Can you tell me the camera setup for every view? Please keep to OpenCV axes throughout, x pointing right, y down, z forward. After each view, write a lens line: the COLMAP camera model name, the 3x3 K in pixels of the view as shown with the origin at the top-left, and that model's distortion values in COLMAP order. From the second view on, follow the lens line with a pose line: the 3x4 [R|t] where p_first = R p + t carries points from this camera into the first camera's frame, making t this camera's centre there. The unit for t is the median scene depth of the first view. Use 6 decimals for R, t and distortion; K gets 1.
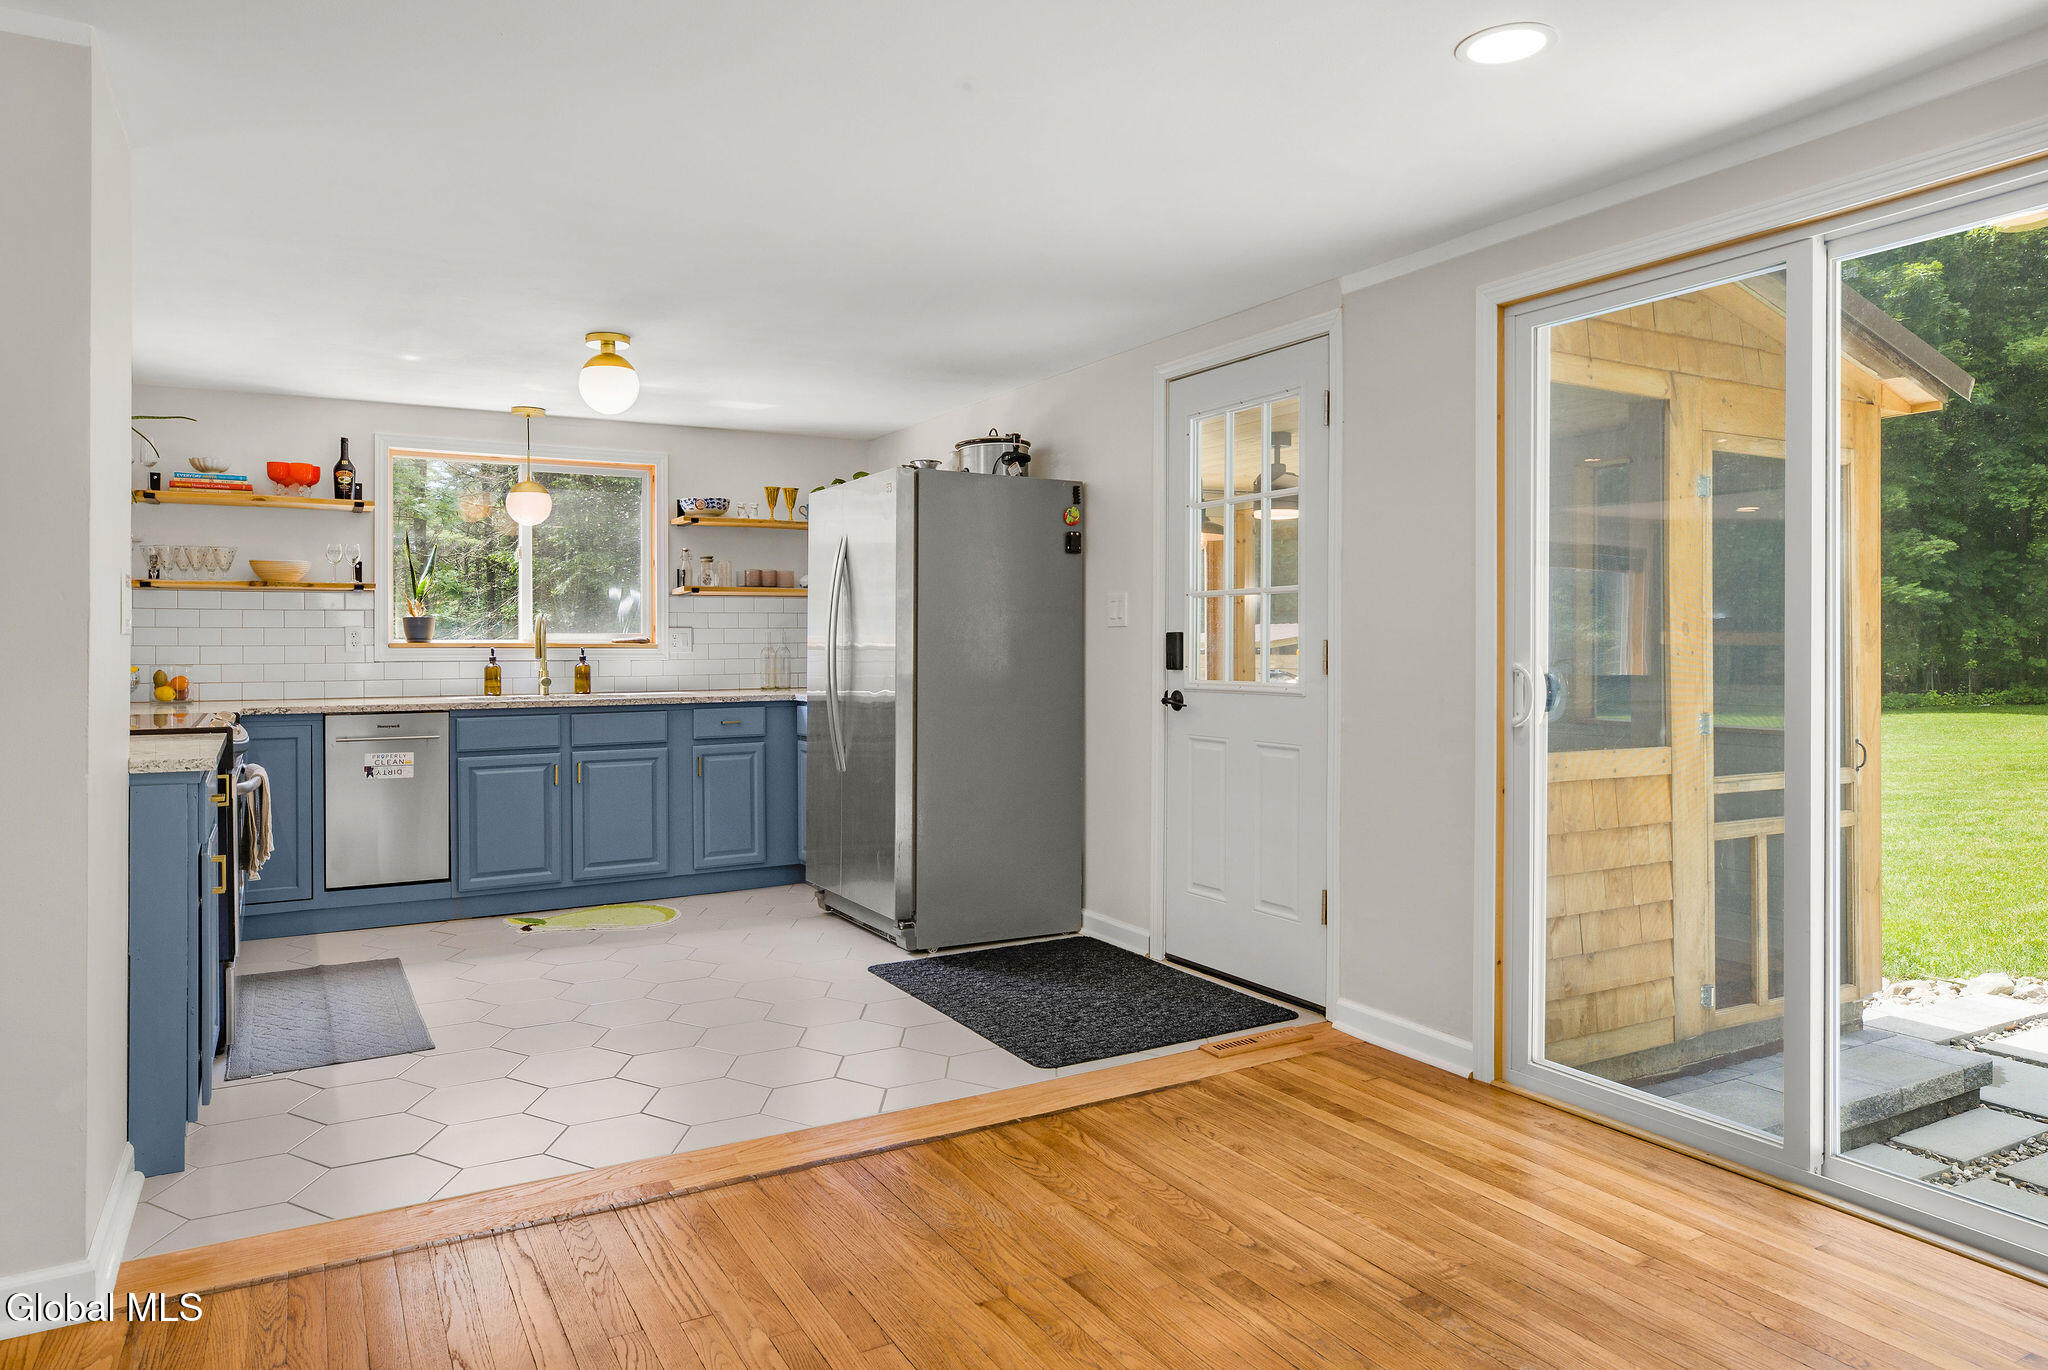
lens RADIAL K [[1295.9, 0, 1019.2], [0, 1295.9, 631.1], [0, 0, 1]] dist [-0.010299, 0.001551]
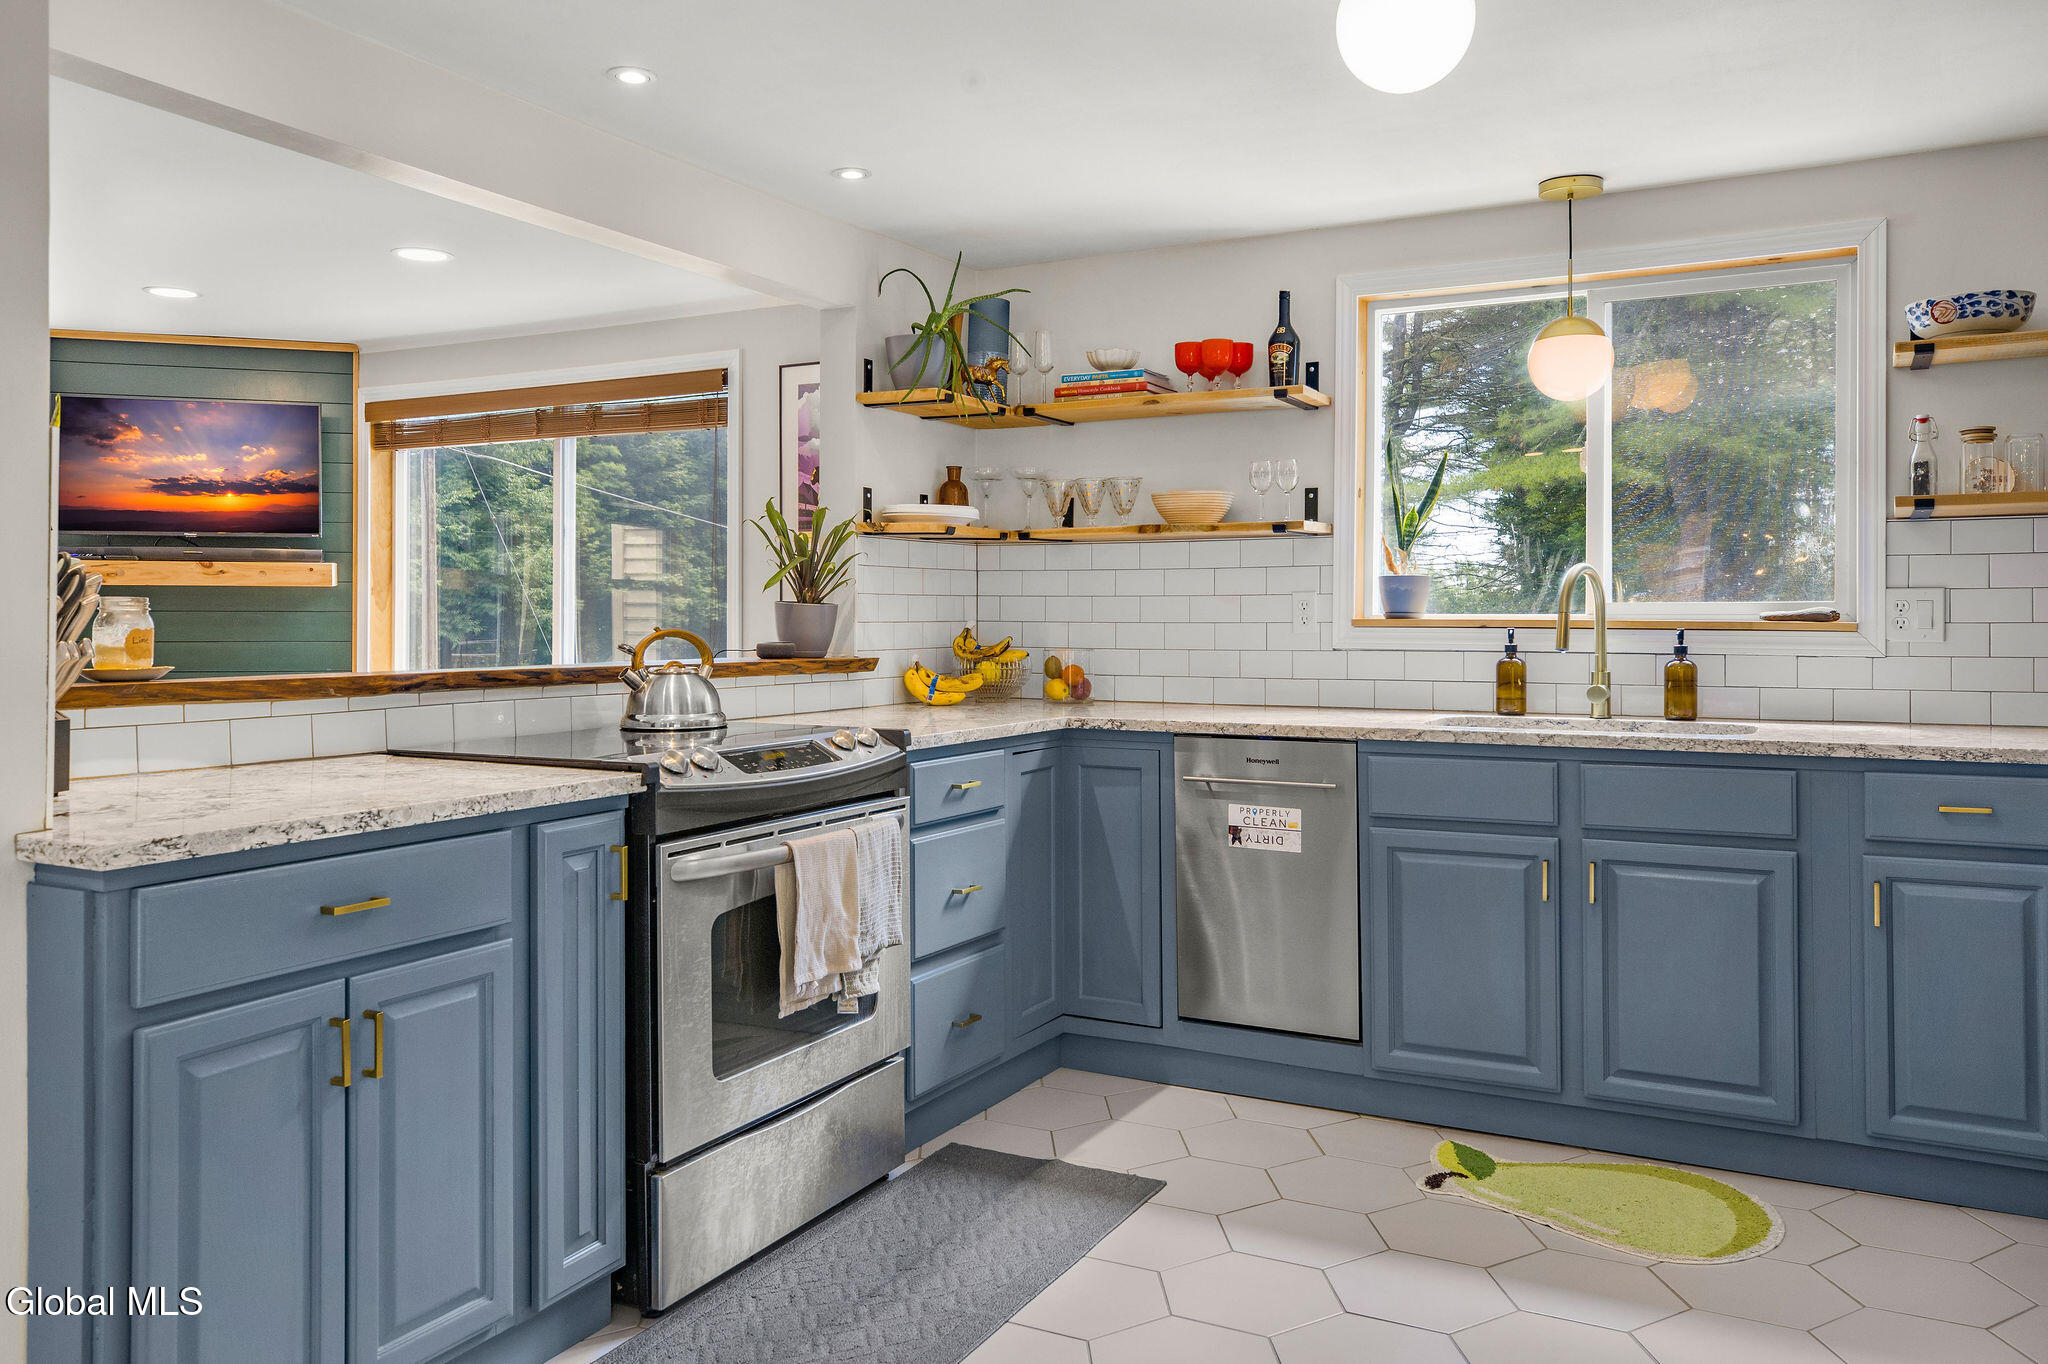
lens RADIAL K [[1541.0, 0, 1025.3], [0, 1541.0, 625.3], [0, 0, 1]] dist [0.034117, 0.003558]
pose [[0.546462, 0.007106, -0.837454, 0.037283], [0.005425, 0.999913, 0.012025, 0.002630], [0.837467, -0.011114, 0.546375, 0.485782]]
